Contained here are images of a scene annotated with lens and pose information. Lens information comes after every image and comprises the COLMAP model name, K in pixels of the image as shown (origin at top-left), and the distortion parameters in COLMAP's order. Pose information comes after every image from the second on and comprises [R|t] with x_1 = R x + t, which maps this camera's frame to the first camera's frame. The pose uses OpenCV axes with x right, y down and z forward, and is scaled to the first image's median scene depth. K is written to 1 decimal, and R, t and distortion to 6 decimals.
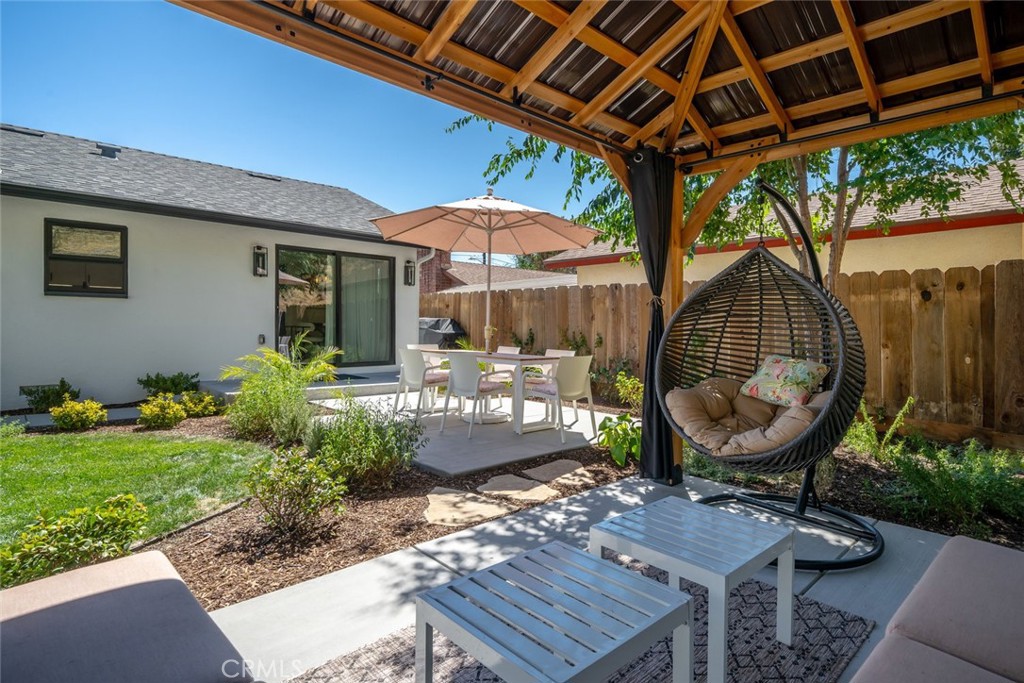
lens RADIAL K [[537.3, 0, 572.2], [0, 537.3, 339.7], [0, 0, 1]] dist [0.001435, 0.000925]
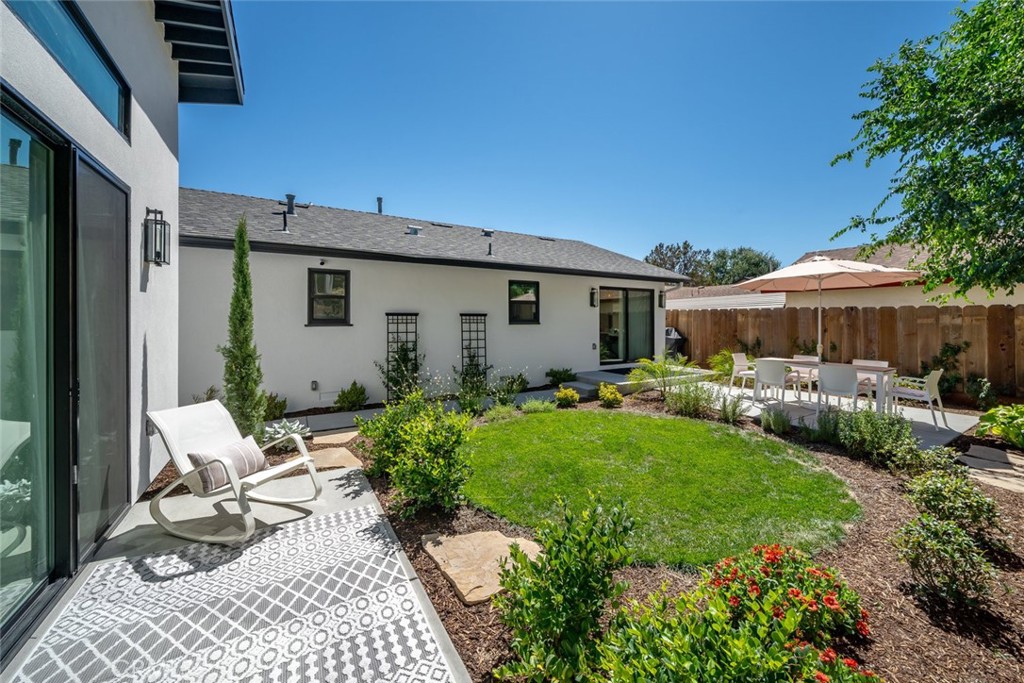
lens RADIAL K [[393.1, 0, 533.3], [0, 393.1, 318.1], [0, 0, 1]] dist [-0.000150, -0.000111]
pose [[0.971928, -0.014534, -0.234831, -0.474457], [0.007769, 0.999528, -0.029710, -0.051093], [0.235152, 0.027052, 0.971582, -0.170886]]
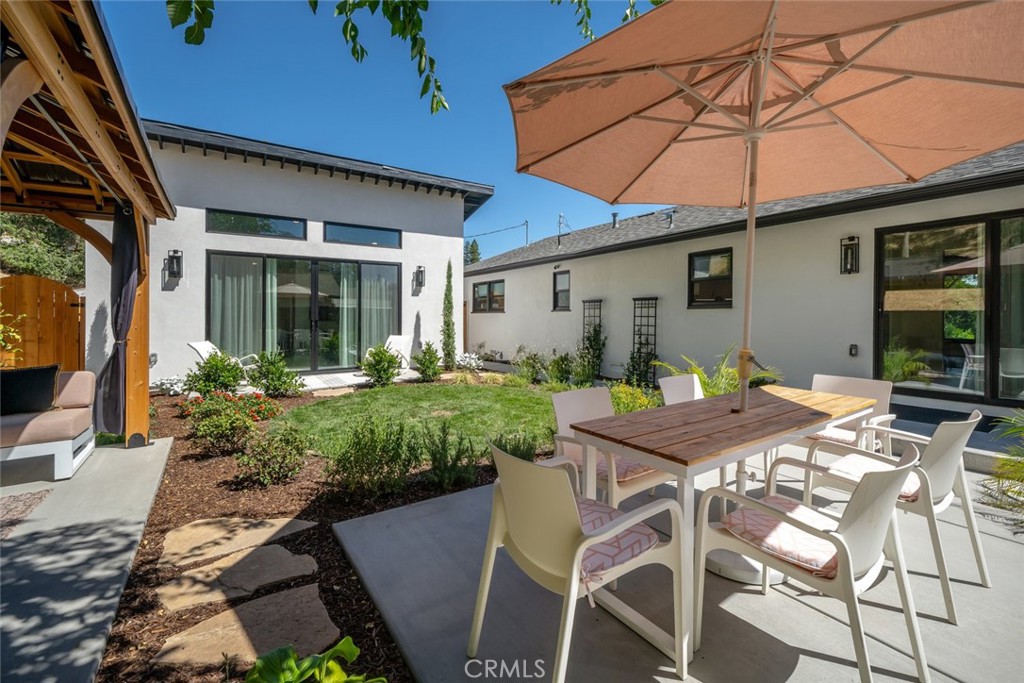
lens RADIAL K [[430.3, 0, 526.6], [0, 430.3, 314.1], [0, 0, 1]] dist [-0.001760, 0.000178]
pose [[-0.190565, -0.014235, -0.981571, 0.153557], [-0.019051, 0.999760, -0.010800, -0.038769], [0.981490, 0.016642, -0.190791, 0.632484]]
